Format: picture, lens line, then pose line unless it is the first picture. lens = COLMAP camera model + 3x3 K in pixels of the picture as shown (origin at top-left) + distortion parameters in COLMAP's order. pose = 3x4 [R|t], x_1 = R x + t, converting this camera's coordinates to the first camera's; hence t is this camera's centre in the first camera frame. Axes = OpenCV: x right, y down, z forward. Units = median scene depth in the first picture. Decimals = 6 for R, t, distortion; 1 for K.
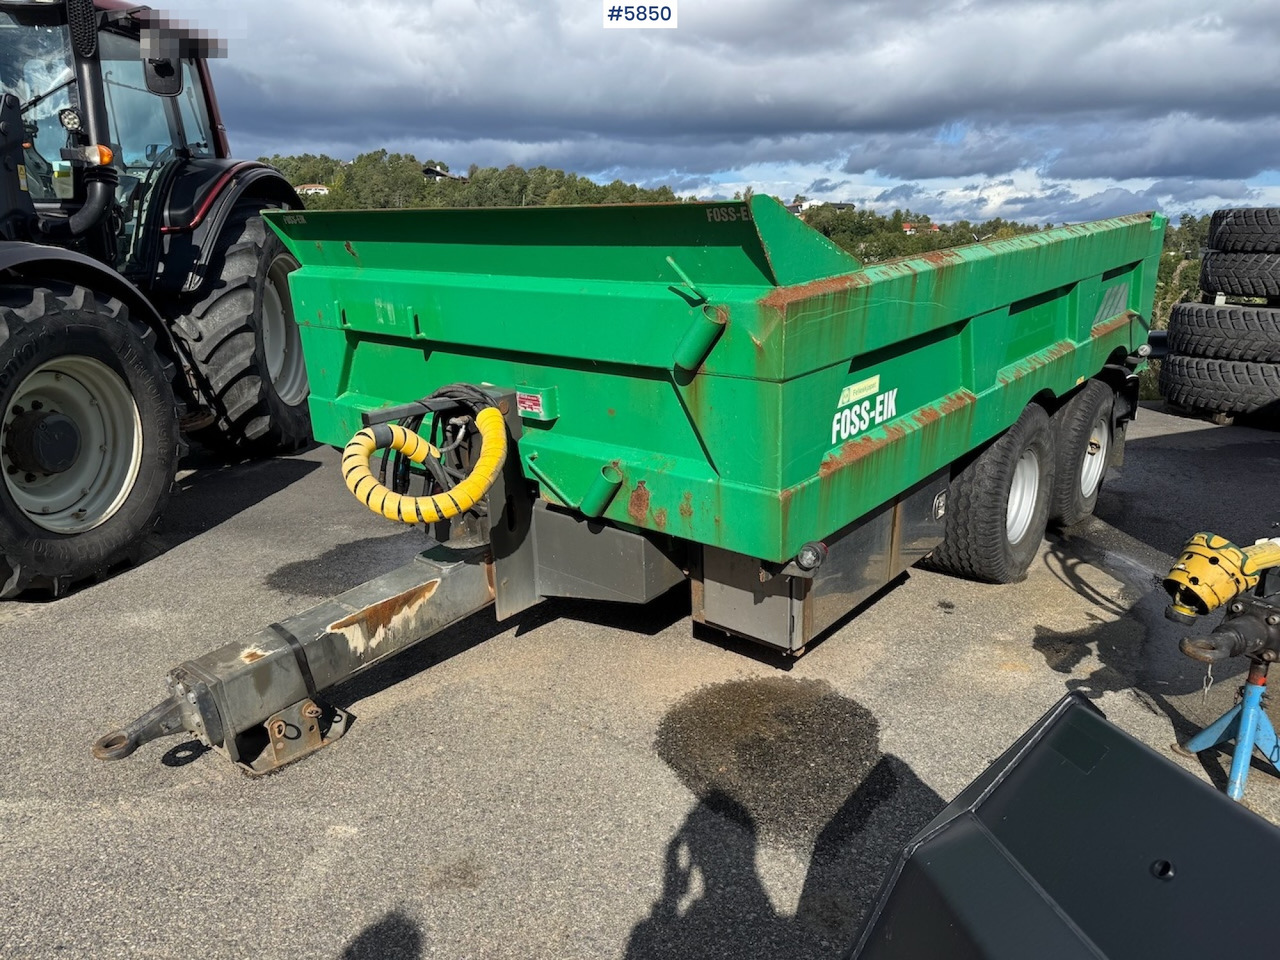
lens RADIAL K [[956.6, 0, 640.0], [0, 956.6, 480.0], [0, 0, 1]] dist [0.035912, -0.061651]
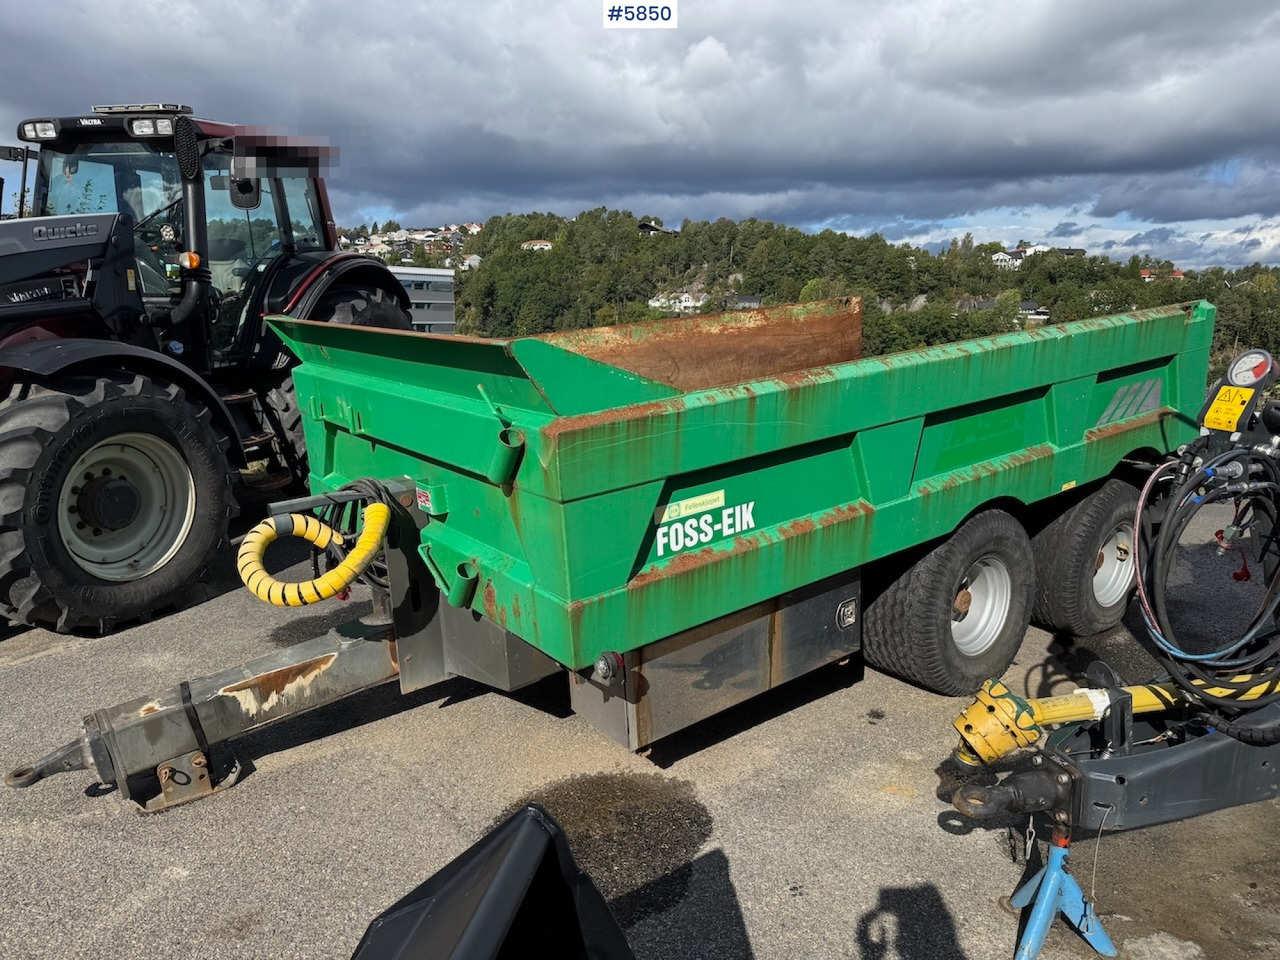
lens RADIAL K [[966.6, 0, 673.3], [0, 966.6, 452.1], [0, 0, 1]] dist [0.065574, -0.132861]
pose [[0.973206, 0.037316, -0.226885, 0.336446], [-0.052690, 0.996679, -0.062085, -0.064173], [0.223815, 0.072376, 0.971941, -0.025629]]
